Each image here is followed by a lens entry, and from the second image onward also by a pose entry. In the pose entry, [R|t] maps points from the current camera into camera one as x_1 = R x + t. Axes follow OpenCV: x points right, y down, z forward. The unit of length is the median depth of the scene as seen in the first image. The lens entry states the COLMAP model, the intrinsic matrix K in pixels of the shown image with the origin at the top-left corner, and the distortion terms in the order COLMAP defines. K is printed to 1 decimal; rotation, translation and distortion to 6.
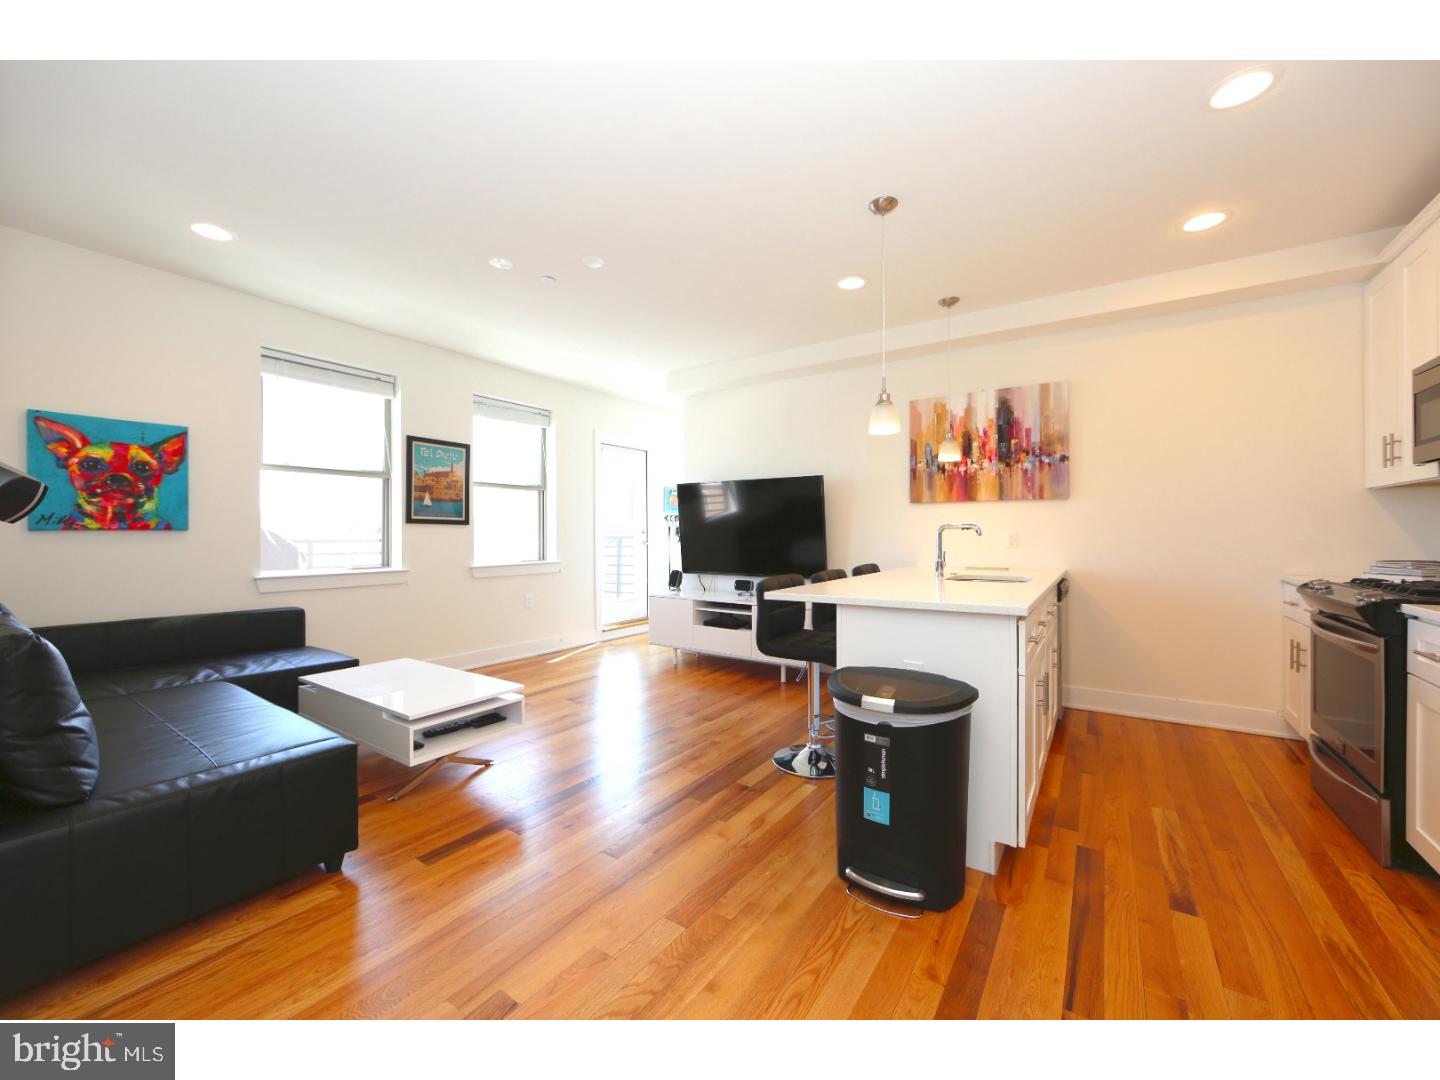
lens RADIAL K [[568.0, 0, 714.4], [0, 568.0, 534.2], [0, 0, 1]] dist [-0.014492, 0.003214]
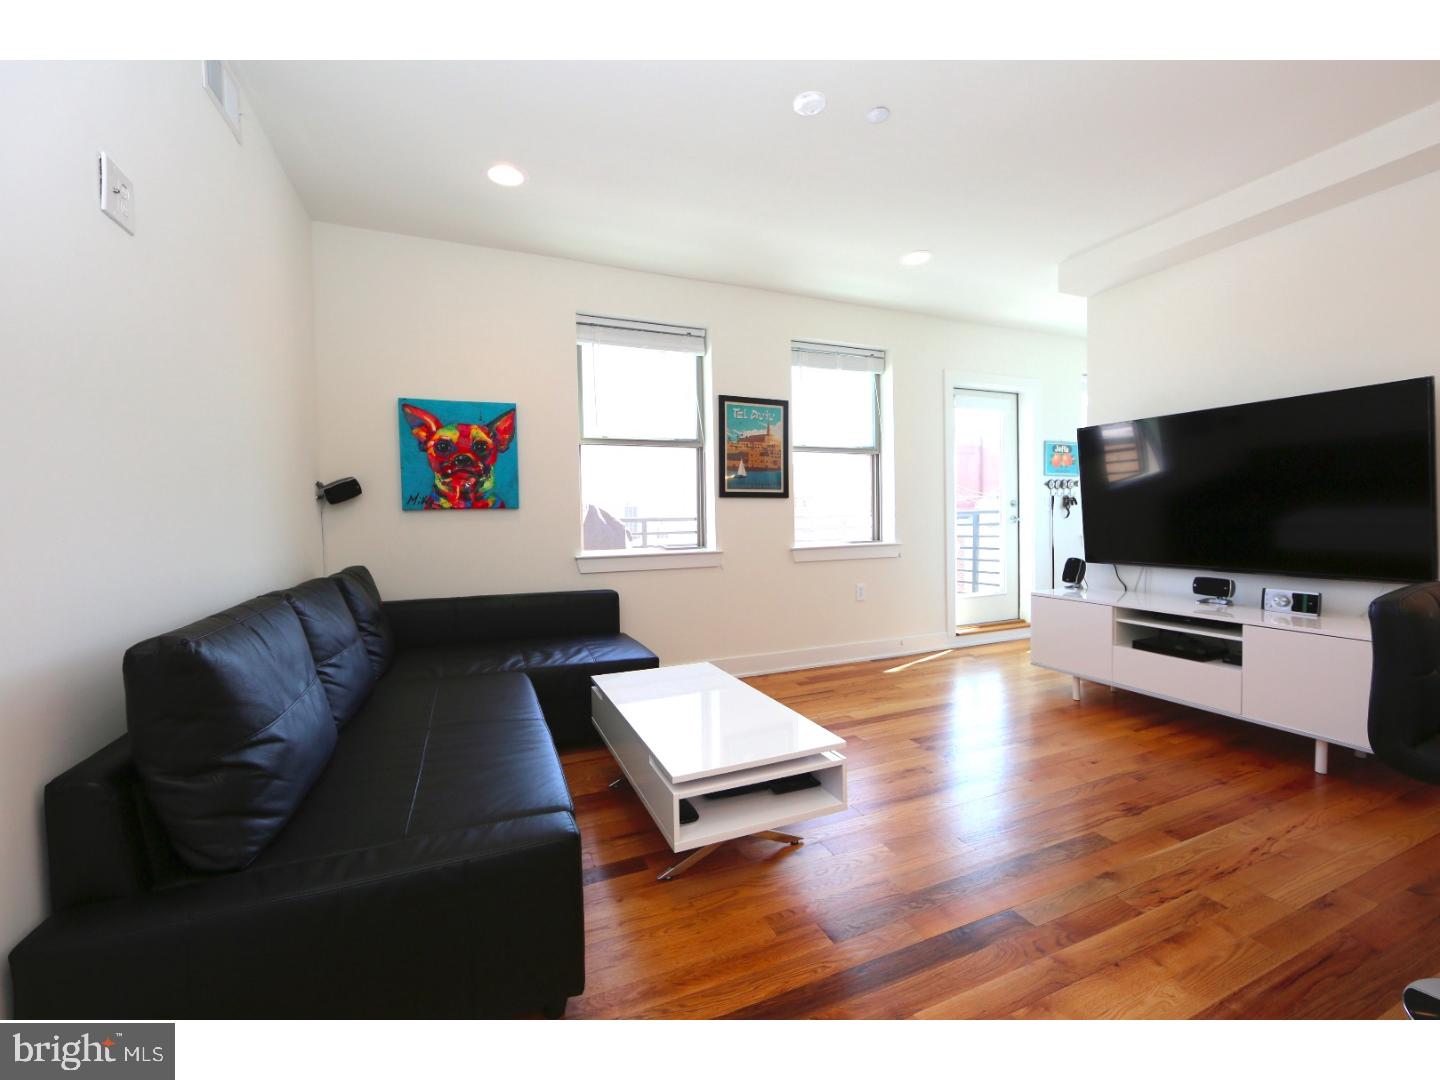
lens RADIAL K [[584.0, 0, 715.9], [0, 584.0, 534.7], [0, 0, 1]] dist [-0.013603, 0.003180]
pose [[0.843442, 0.003447, -0.537210, -0.075086], [0.015754, 0.999391, 0.031148, 0.010516], [0.536990, -0.034735, 0.842873, 0.261633]]
